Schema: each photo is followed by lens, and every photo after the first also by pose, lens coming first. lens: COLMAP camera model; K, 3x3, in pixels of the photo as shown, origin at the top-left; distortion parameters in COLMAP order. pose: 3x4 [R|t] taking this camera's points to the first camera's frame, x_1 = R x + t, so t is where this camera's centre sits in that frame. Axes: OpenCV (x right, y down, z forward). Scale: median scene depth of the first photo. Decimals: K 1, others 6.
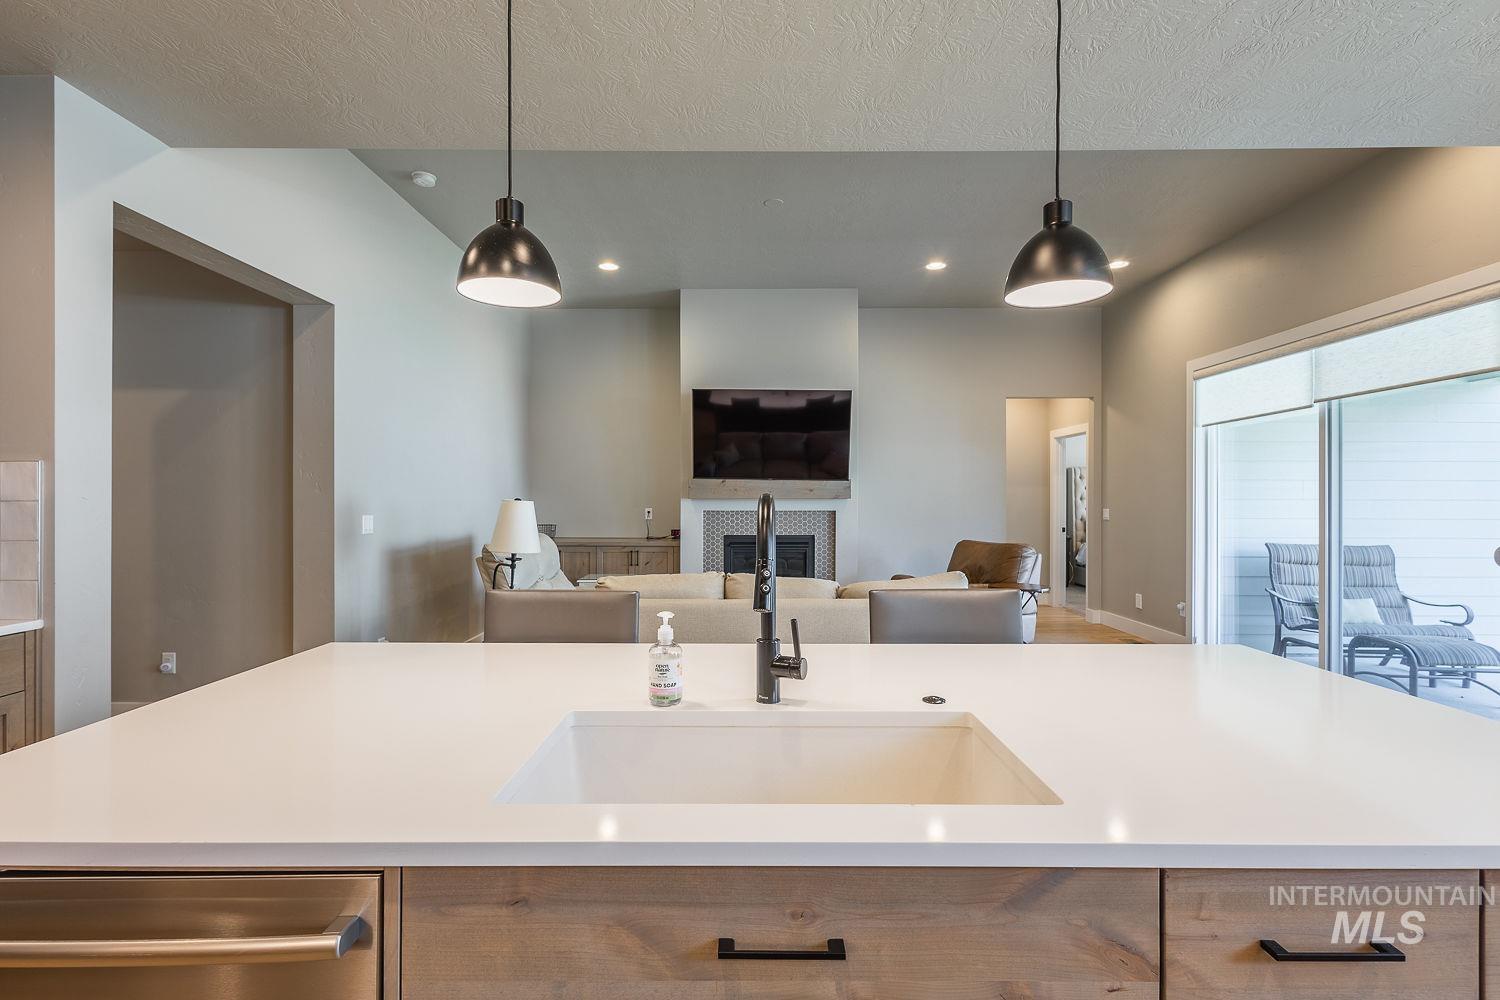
lens RADIAL K [[696.4, 0, 748.6], [0, 696.4, 500.1], [0, 0, 1]] dist [0.014903, -0.005366]
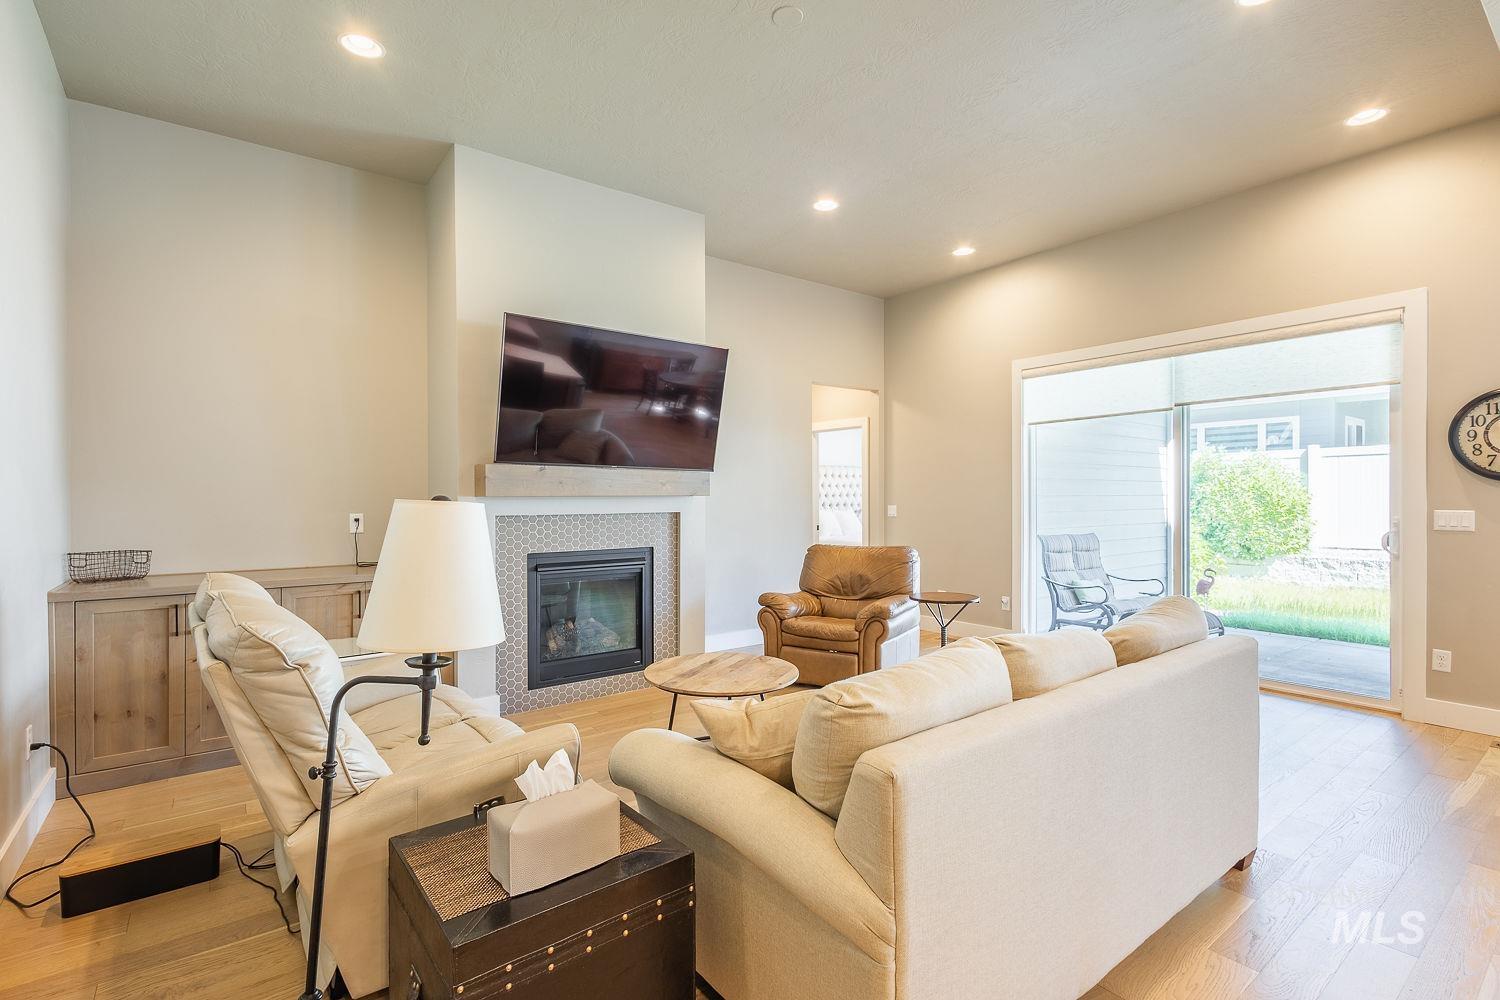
lens RADIAL K [[692.7, 0, 747.9], [0, 692.7, 499.7], [0, 0, 1]] dist [0.004401, 0.000477]
pose [[0.792193, -0.006367, 0.610238, -0.269987], [0.005033, 0.999980, 0.003901, -0.000286], [-0.610251, -0.000019, 0.792208, 0.392393]]
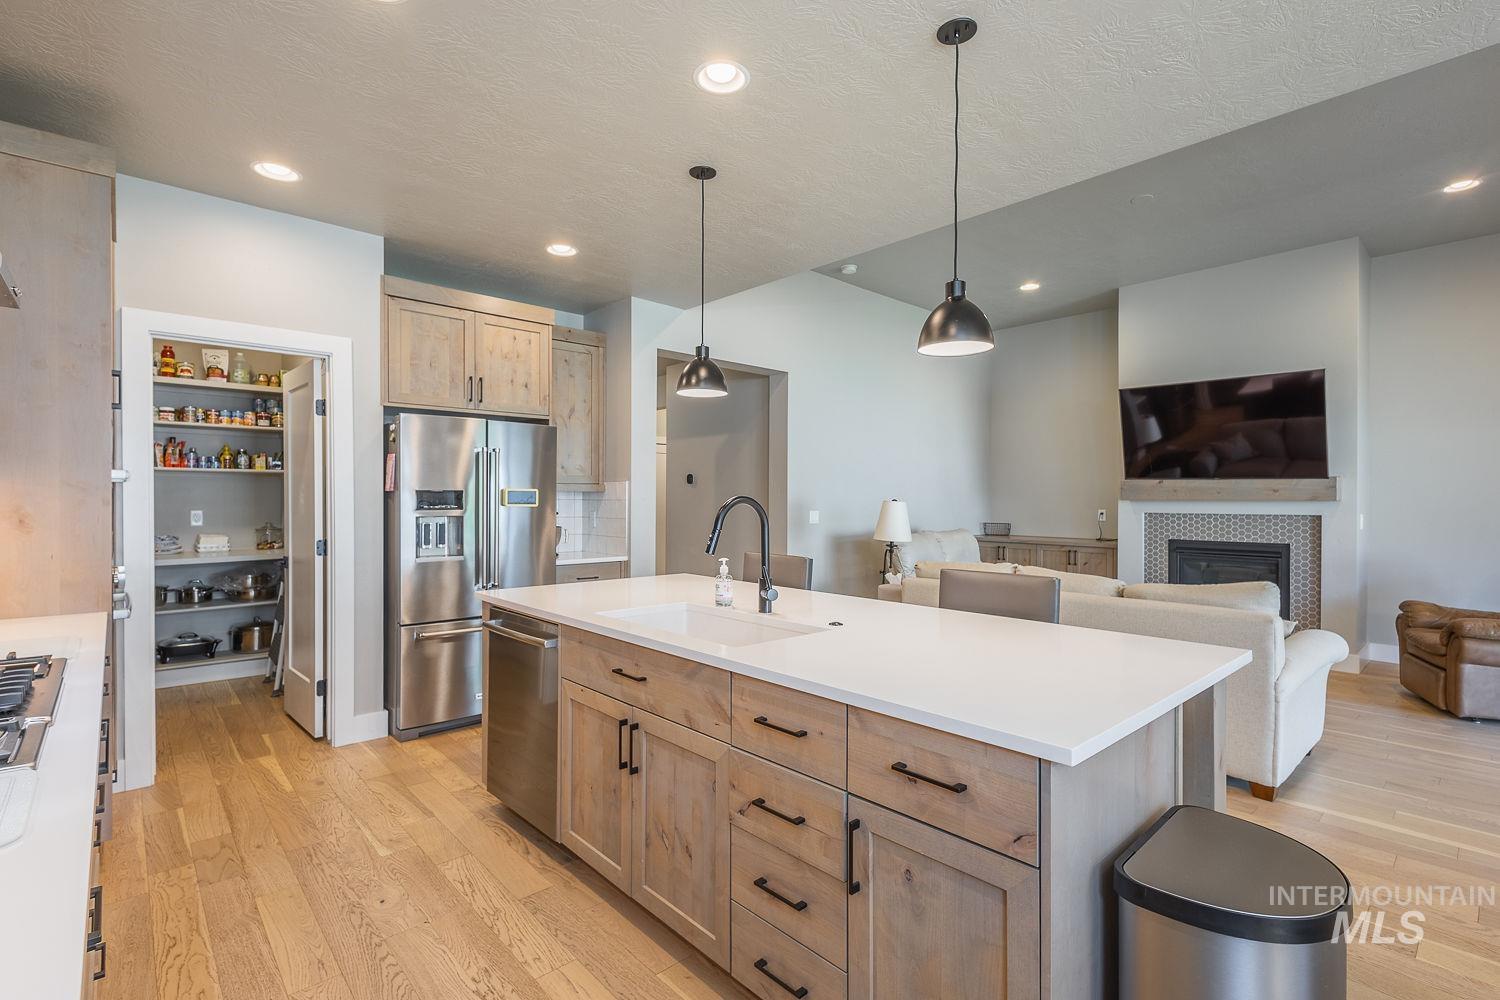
lens RADIAL K [[692.7, 0, 747.9], [0, 692.7, 499.7], [0, 0, 1]] dist [0.004401, 0.000477]
pose [[0.674748, 0.002079, -0.738045, 0.281258], [-0.004018, 0.999992, -0.000857, 0.000387], [0.738037, 0.003544, 0.674750, -0.049466]]
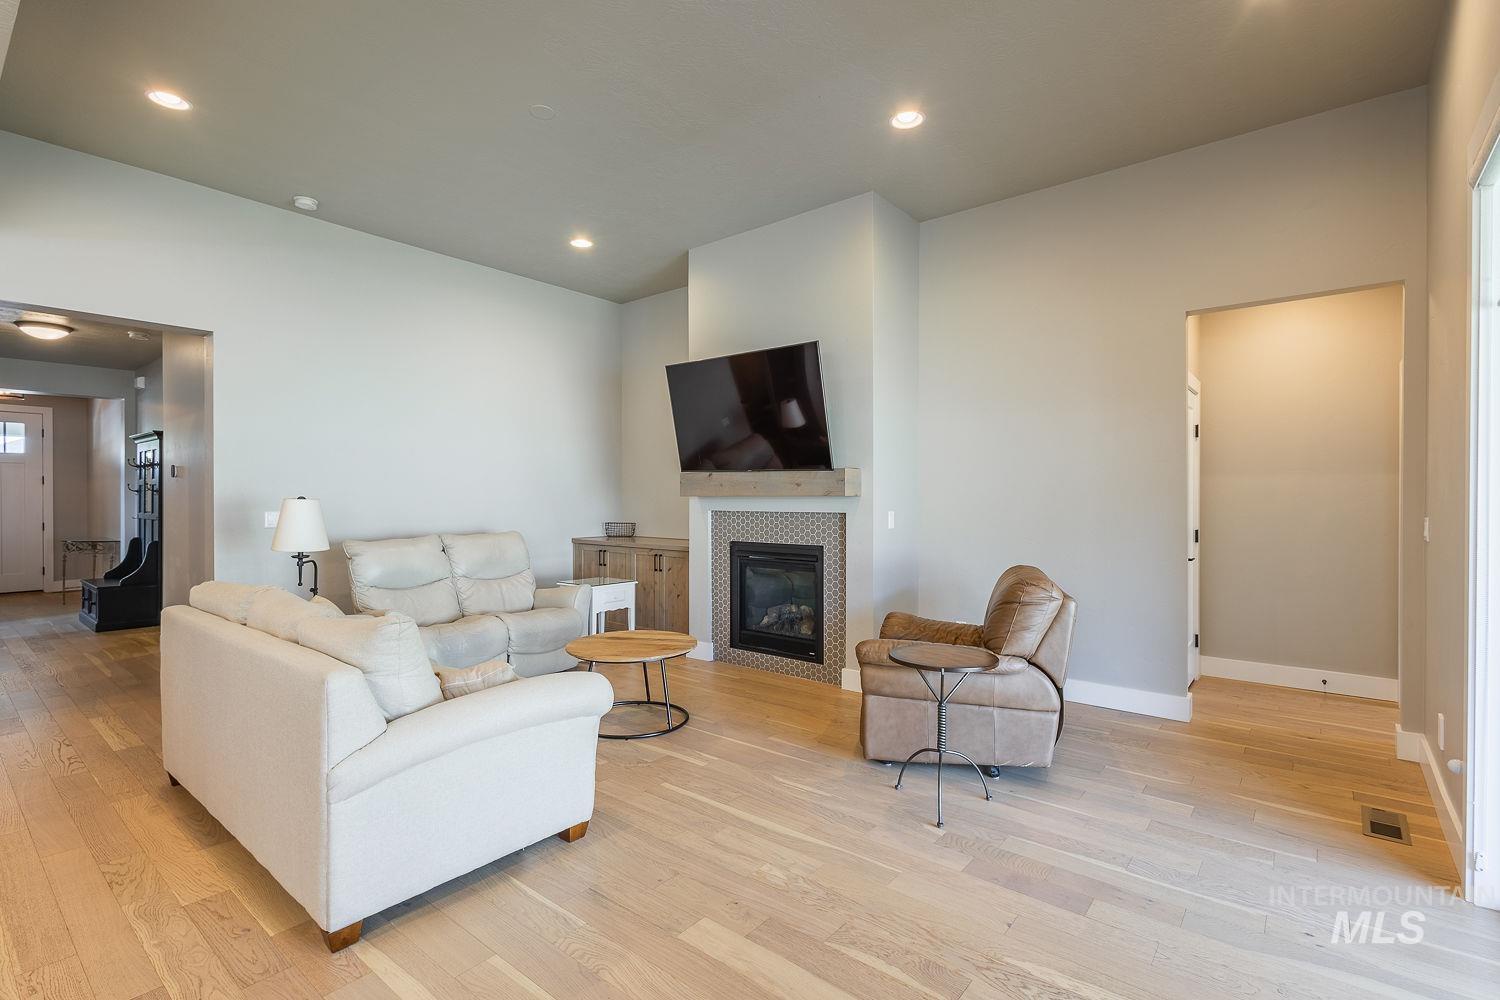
lens RADIAL K [[696.4, 0, 748.6], [0, 696.4, 500.1], [0, 0, 1]] dist [0.014903, -0.005366]
pose [[0.773160, 0.003058, -0.634204, 0.513358], [0.000148, 0.999987, 0.005003, -0.001388], [0.634211, -0.003962, 0.773150, 0.400433]]
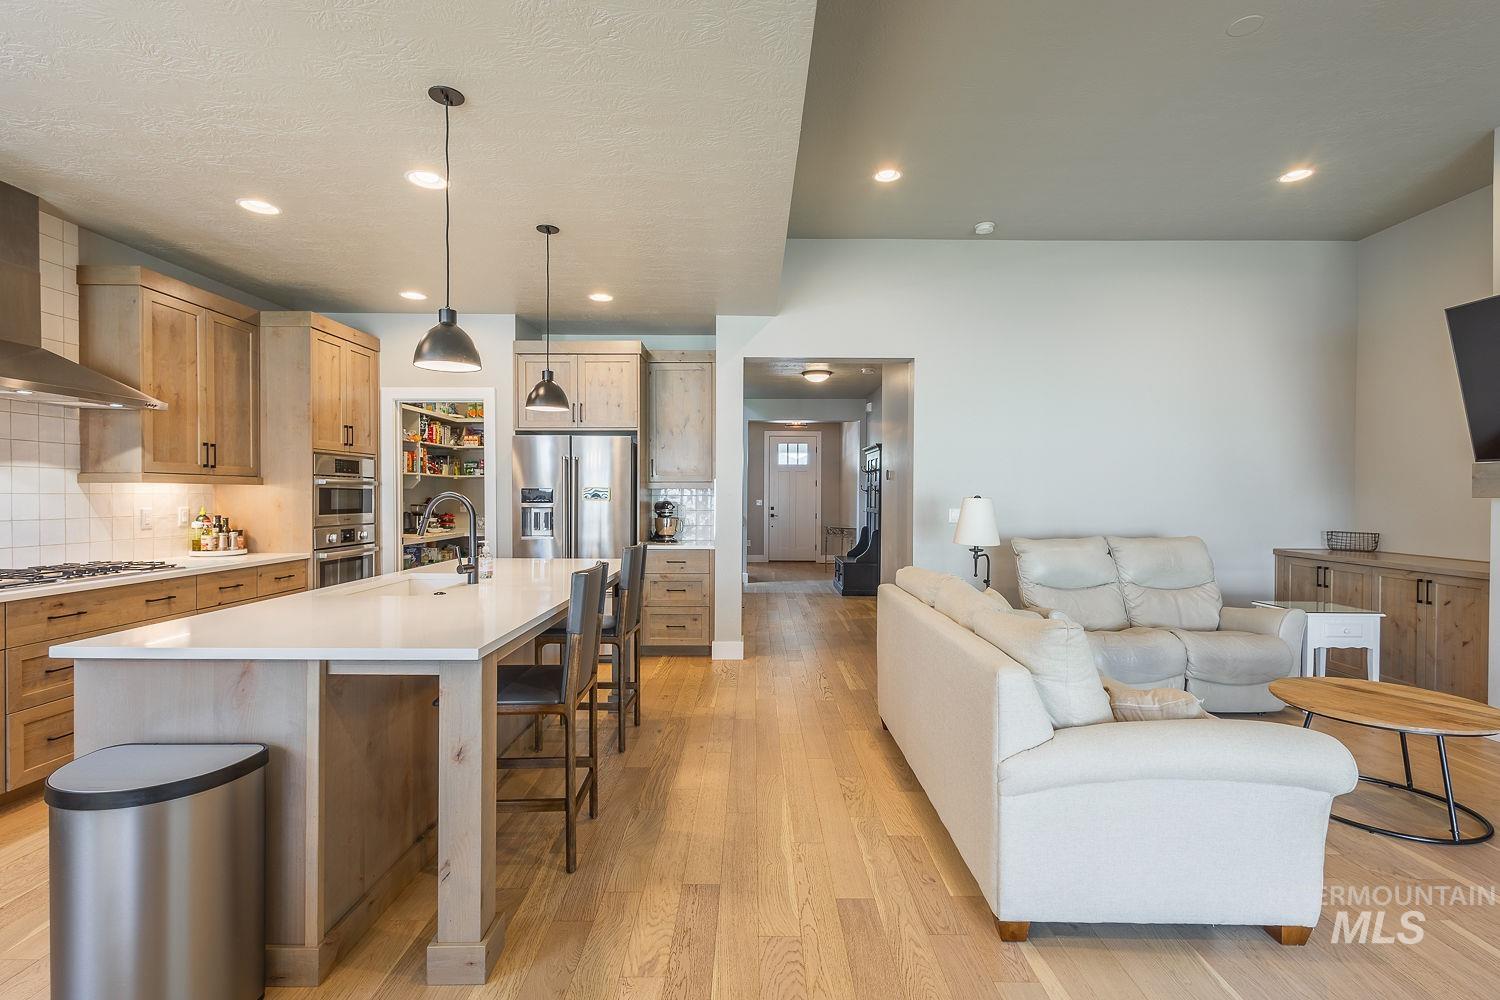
lens RADIAL K [[692.7, 0, 747.9], [0, 692.7, 499.7], [0, 0, 1]] dist [0.004401, 0.000477]
pose [[-0.004253, 0.007386, -0.999964, 0.488491], [-0.004942, 0.999960, 0.007407, -0.001340], [0.999979, 0.004973, -0.004216, 0.408211]]
